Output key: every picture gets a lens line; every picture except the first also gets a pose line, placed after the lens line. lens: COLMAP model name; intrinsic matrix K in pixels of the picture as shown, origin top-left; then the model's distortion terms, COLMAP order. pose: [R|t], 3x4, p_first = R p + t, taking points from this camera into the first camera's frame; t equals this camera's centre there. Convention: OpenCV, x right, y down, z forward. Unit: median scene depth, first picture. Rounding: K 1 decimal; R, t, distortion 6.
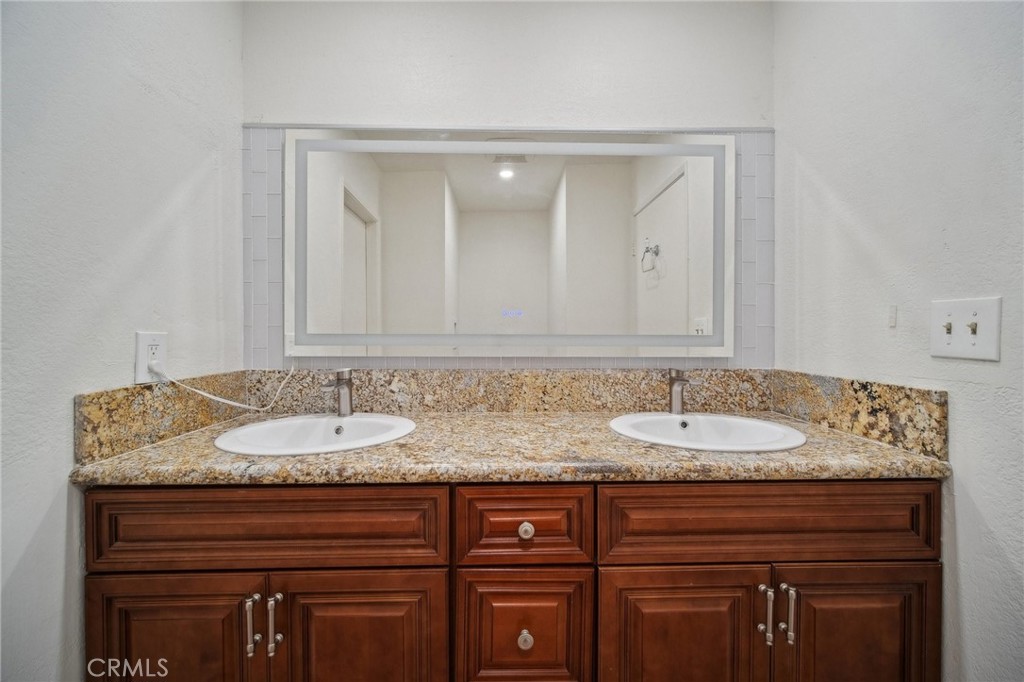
lens RADIAL K [[415.0, 0, 512.0], [0, 415.0, 337.6], [0, 0, 1]] dist [-0.002207, -0.001073]
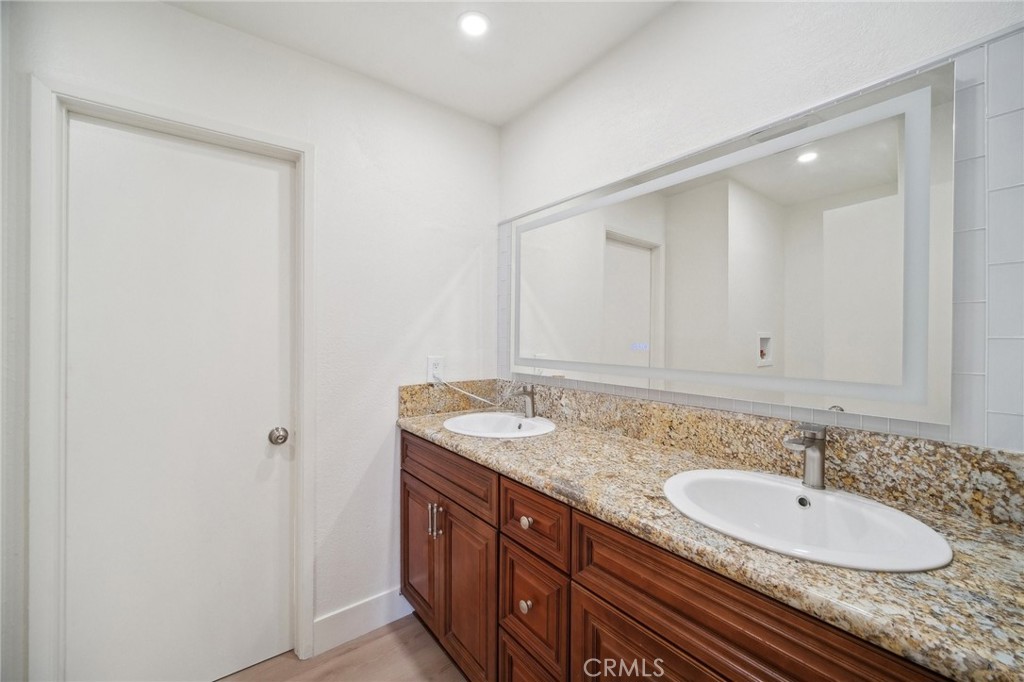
lens RADIAL K [[415.0, 0, 497.8], [0, 415.0, 334.5], [0, 0, 1]] dist [-0.002207, -0.001073]
pose [[0.562638, -0.003673, -0.826695, 0.775475], [-0.009891, 0.999889, -0.011174, -0.084660], [0.826644, 0.014463, 0.562539, 0.127243]]
